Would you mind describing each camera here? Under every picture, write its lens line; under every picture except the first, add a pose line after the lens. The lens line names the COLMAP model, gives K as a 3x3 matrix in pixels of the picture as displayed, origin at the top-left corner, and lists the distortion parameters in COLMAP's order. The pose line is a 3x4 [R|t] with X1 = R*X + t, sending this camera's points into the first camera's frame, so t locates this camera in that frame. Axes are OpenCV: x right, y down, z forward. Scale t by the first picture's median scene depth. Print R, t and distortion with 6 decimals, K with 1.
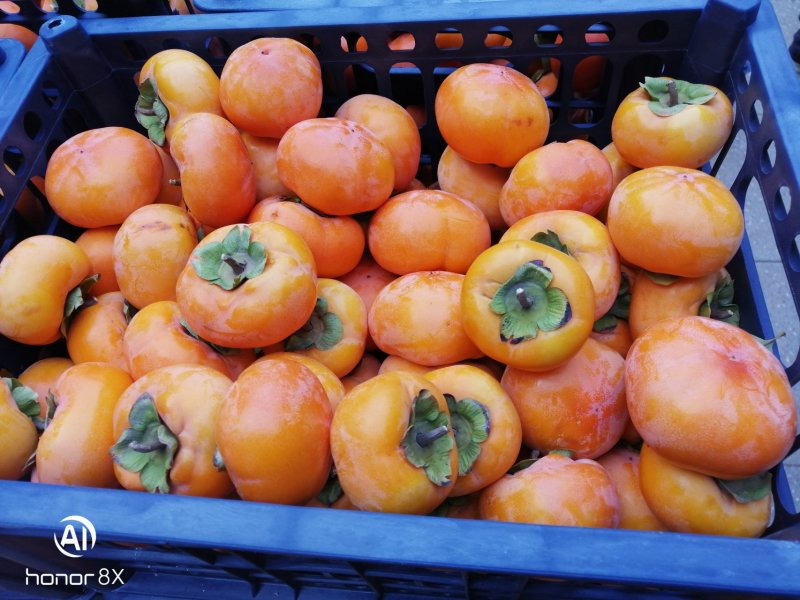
lens RADIAL K [[645.8, 0, 400.0], [0, 645.8, 300.0], [0, 0, 1]] dist [-0.050353, 0.068106]
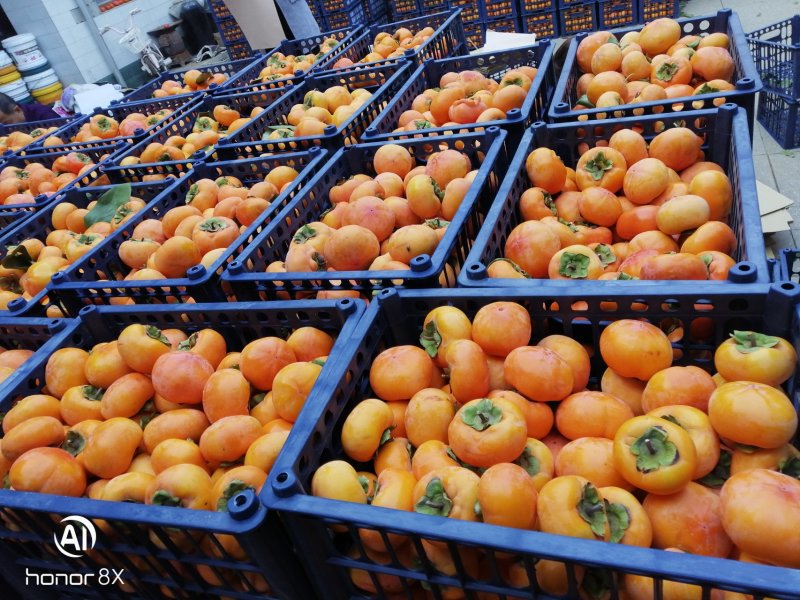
lens RADIAL K [[622.5, 0, 400.0], [0, 622.5, 300.0], [0, 0, 1]] dist [-0.012082, 0.064634]
pose [[0.963203, 0.027387, -0.267375, -0.017987], [-0.123928, 0.927990, -0.351391, 0.255720], [0.238498, 0.371596, 0.897238, -0.691442]]
